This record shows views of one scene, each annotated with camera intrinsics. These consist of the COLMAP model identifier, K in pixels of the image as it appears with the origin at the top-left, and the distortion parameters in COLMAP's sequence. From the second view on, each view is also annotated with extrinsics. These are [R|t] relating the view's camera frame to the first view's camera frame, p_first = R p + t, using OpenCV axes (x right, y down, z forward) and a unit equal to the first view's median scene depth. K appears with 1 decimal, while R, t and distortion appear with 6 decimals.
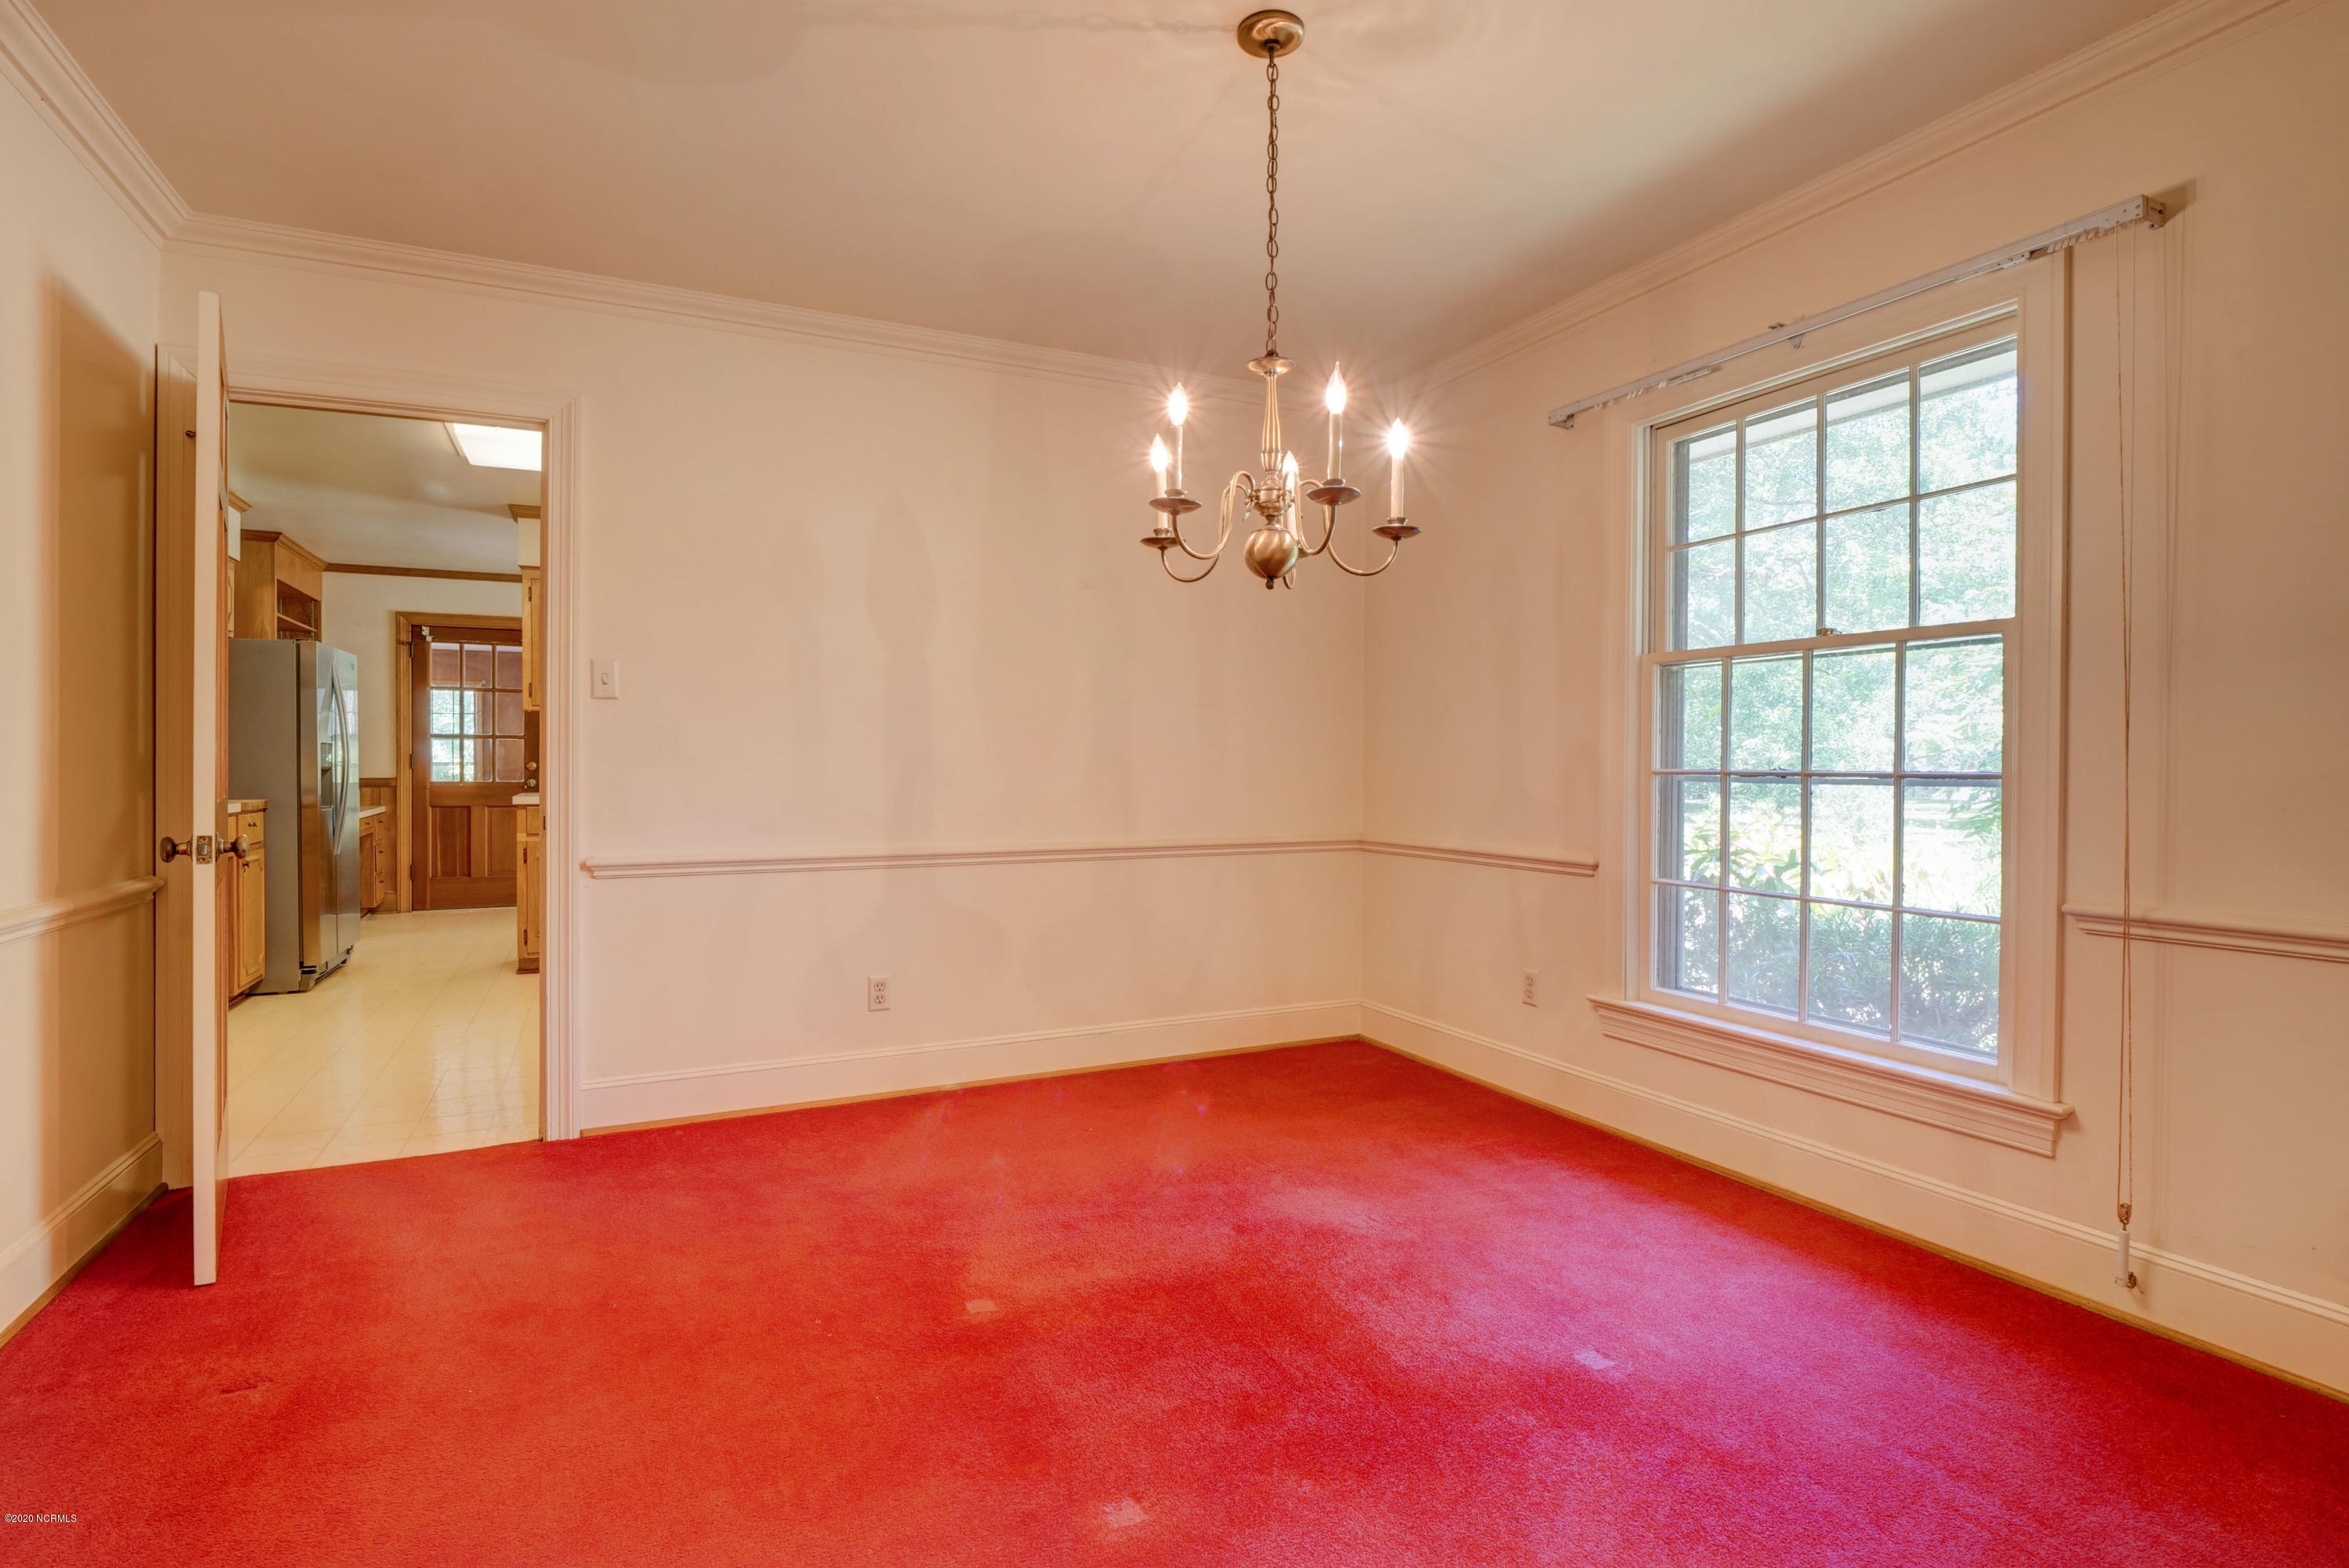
lens RADIAL K [[1131.6, 0, 1179.4], [0, 1131.6, 783.1], [0, 0, 1]] dist [-0.004378, -0.000082]
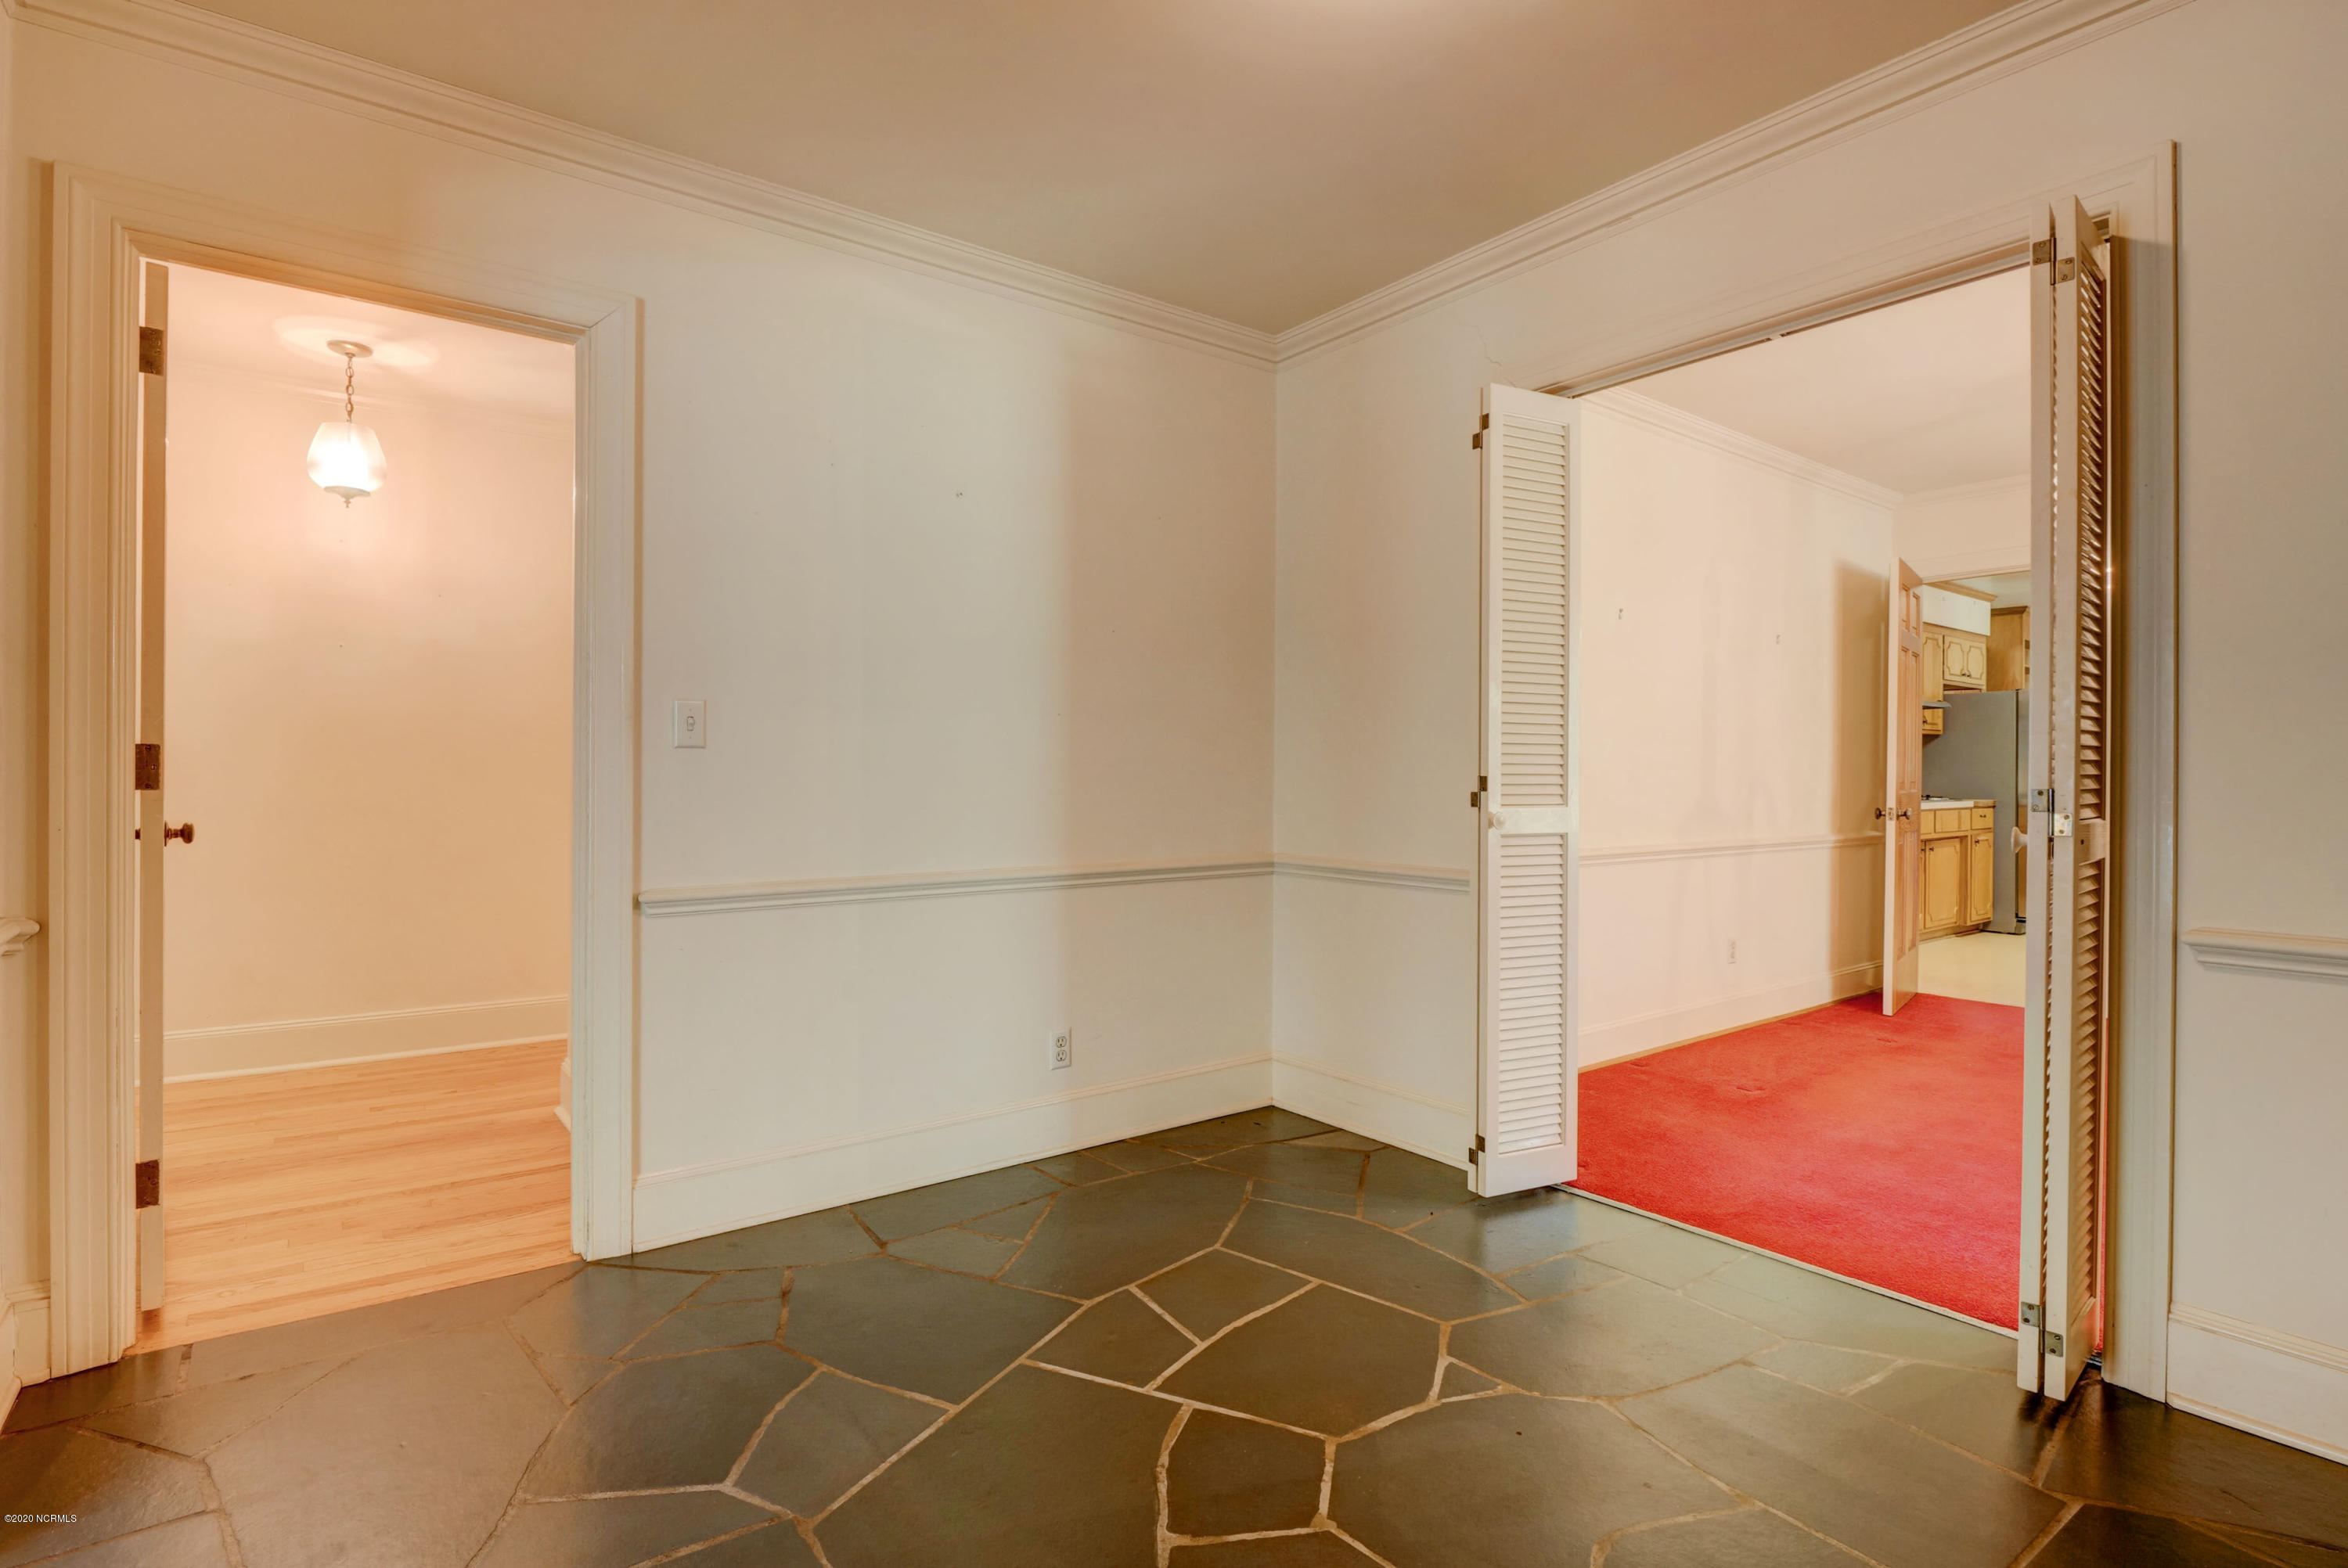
lens RADIAL K [[1131.0, 0, 1175.1], [0, 1131.0, 781.4], [0, 0, 1]] dist [-0.004378, -0.000082]
pose [[0.187436, 0.003571, -0.982270, 0.985816], [-0.016593, 0.999862, 0.000469, 0.017830], [0.982137, 0.016211, 0.187470, -0.741354]]
